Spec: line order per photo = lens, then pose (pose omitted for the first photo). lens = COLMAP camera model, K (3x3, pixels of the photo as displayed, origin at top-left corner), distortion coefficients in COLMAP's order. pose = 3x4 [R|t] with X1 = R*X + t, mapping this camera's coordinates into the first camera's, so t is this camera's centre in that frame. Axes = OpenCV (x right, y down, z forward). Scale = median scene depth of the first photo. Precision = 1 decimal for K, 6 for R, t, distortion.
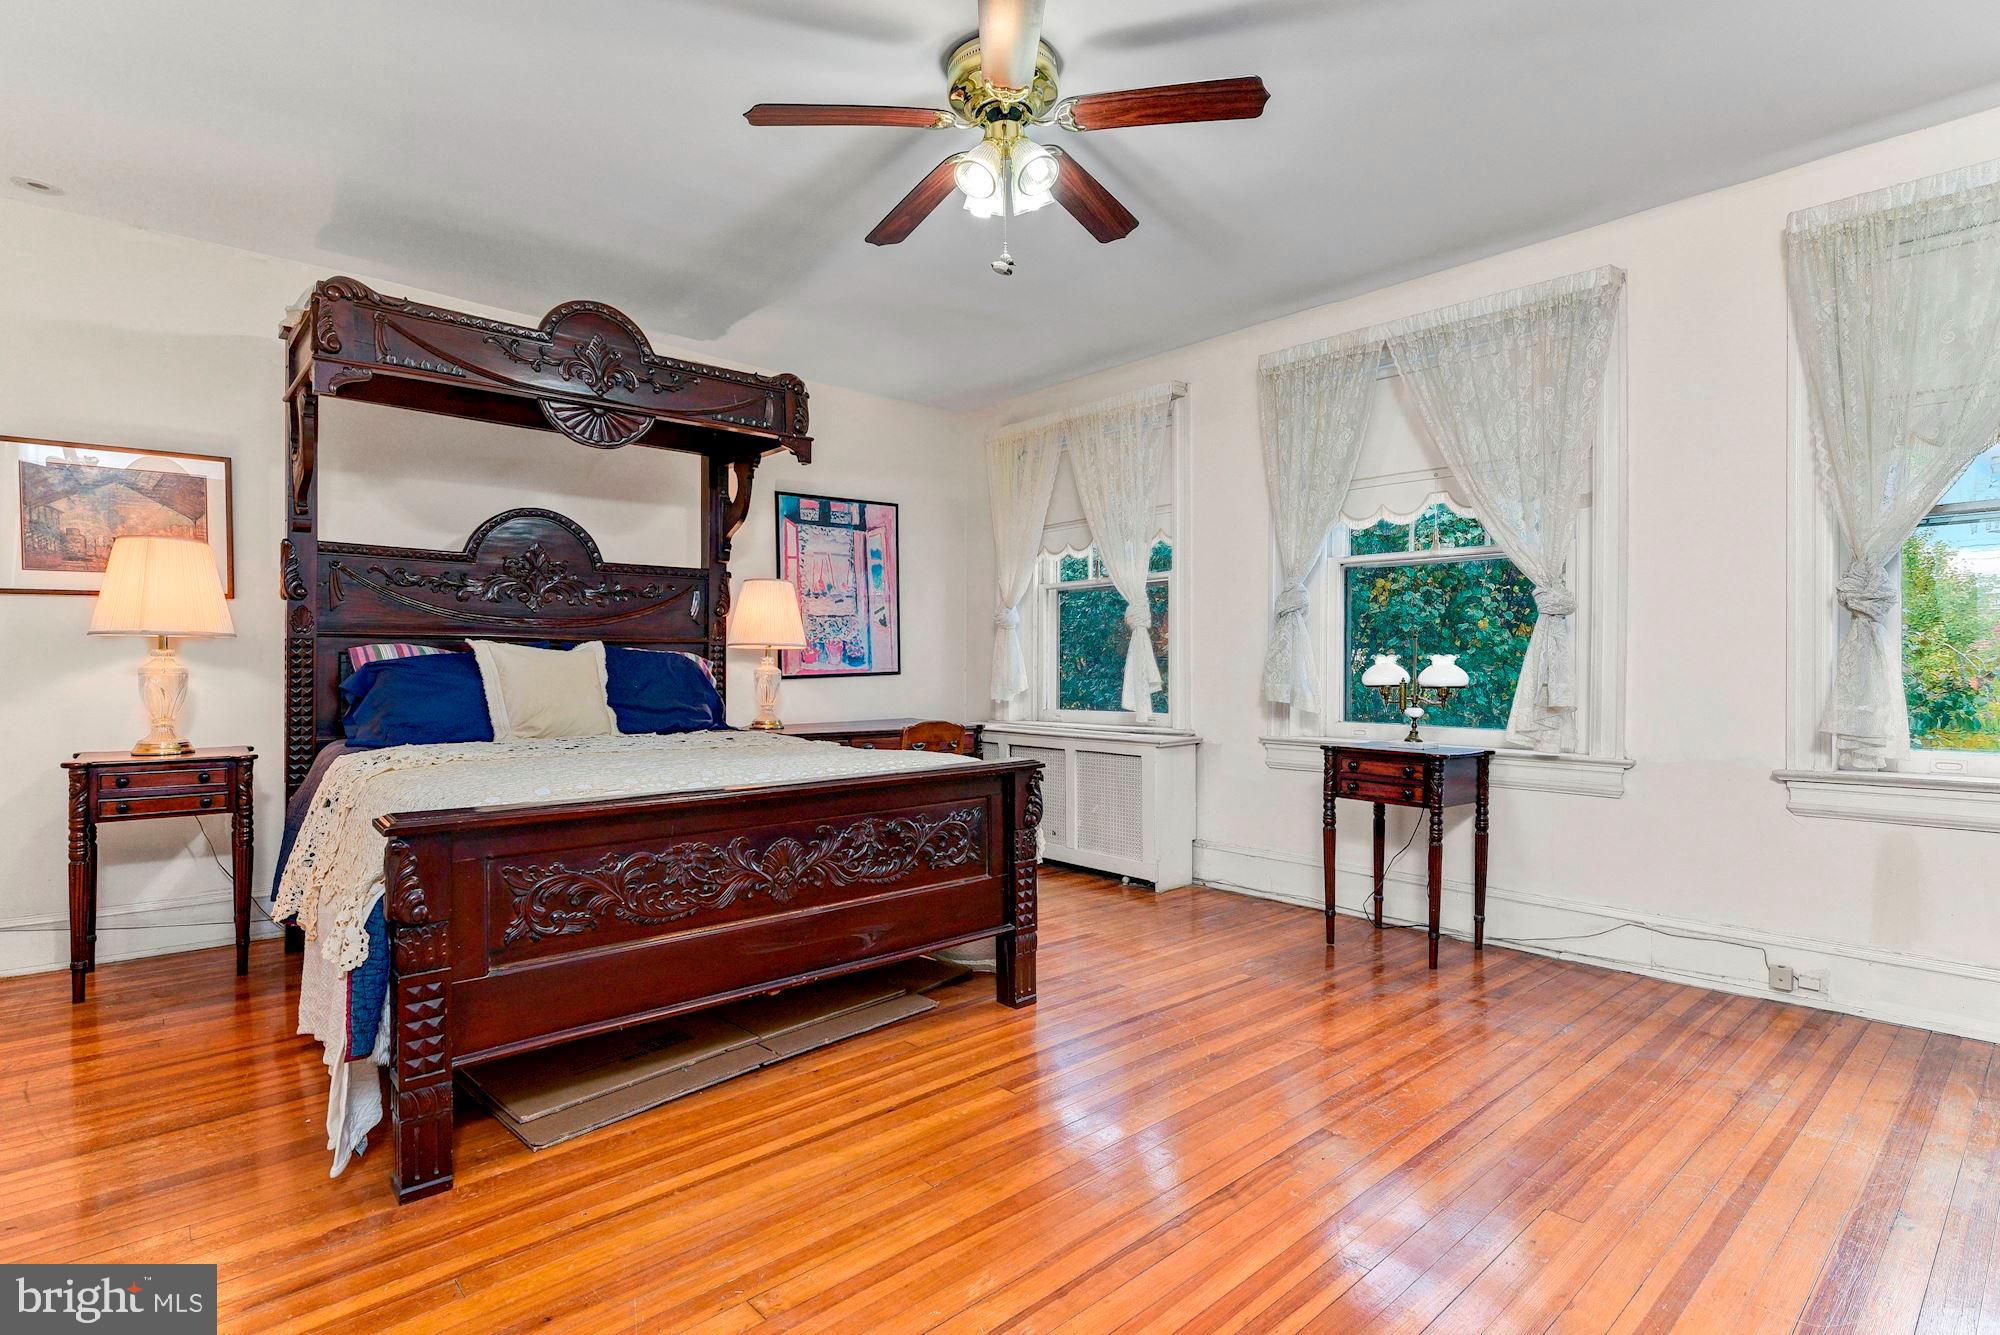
lens RADIAL K [[982.8, 0, 1000.0], [0, 982.8, 667.5], [0, 0, 1]] dist [-0.001172, -0.000076]
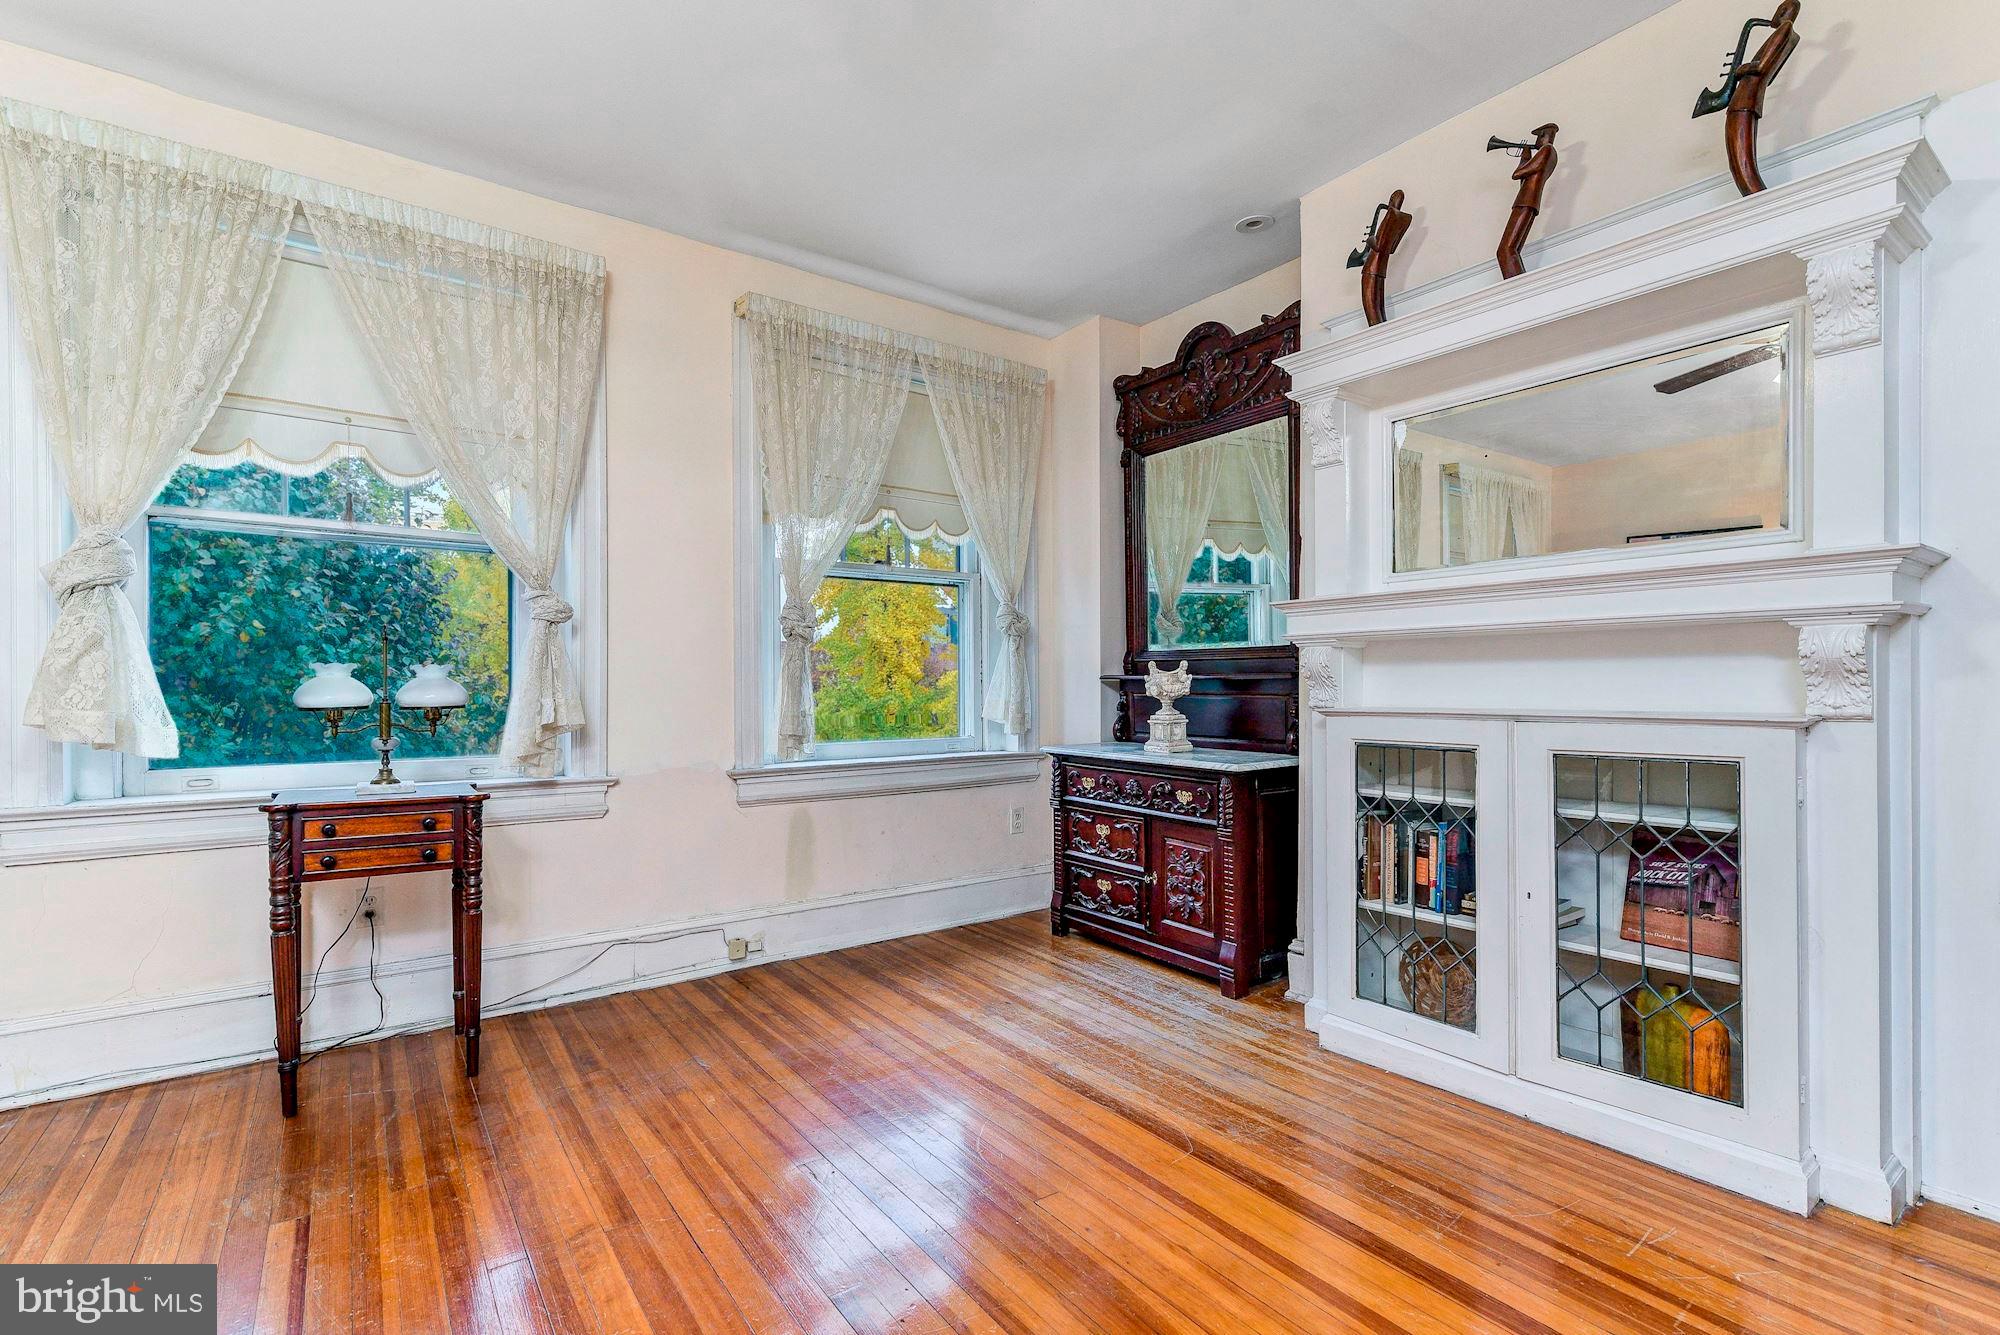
lens RADIAL K [[916.5, 0, 1005.3], [0, 916.5, 690.7], [0, 0, 1]] dist [0.002007, 0.000372]
pose [[0.101337, -0.006295, 0.994832, -0.234909], [0.001384, 0.999980, 0.006187, 0.004139], [-0.994851, 0.000750, 0.101343, 0.543065]]
